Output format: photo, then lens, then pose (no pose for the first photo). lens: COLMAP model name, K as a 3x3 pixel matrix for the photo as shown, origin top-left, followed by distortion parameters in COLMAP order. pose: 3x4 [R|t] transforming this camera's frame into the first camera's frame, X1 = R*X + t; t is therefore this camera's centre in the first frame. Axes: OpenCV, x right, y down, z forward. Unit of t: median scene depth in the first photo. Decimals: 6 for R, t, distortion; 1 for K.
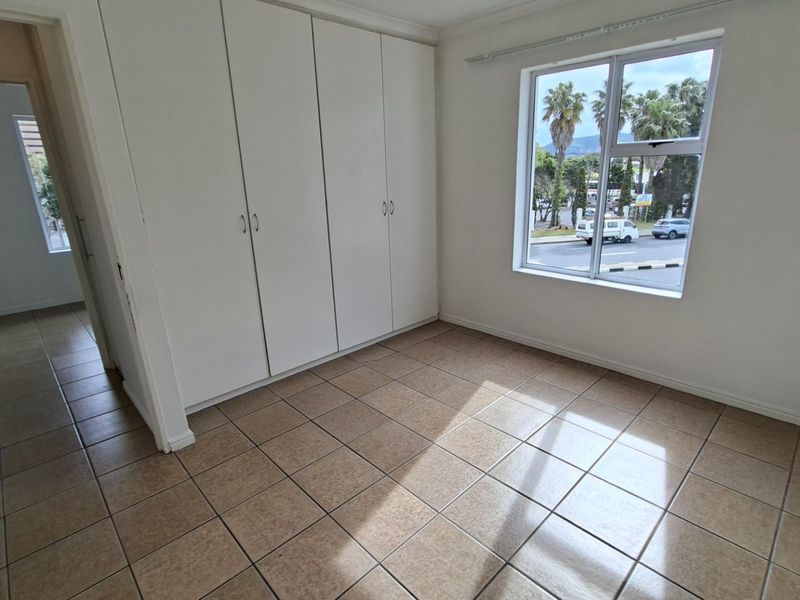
lens RADIAL K [[409.3, 0, 415.9], [0, 409.3, 300.2], [0, 0, 1]] dist [-0.004286, -0.000208]
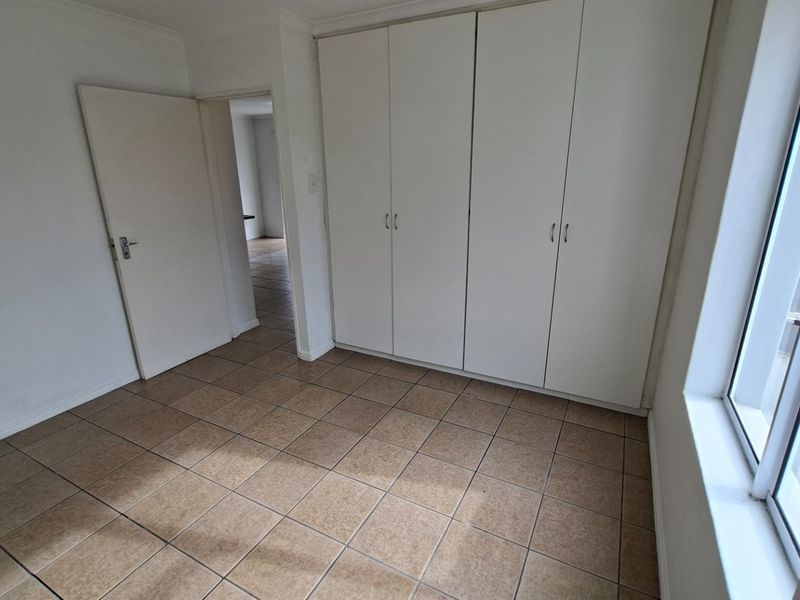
lens RADIAL K [[429.0, 0, 398.6], [0, 429.0, 311.0], [0, 0, 1]] dist [-0.000835, -0.000728]
pose [[0.290093, 0.327994, -0.899036, 0.714880], [-0.283230, 0.926773, 0.246722, -0.234283], [0.914126, 0.183062, 0.361749, 0.593198]]
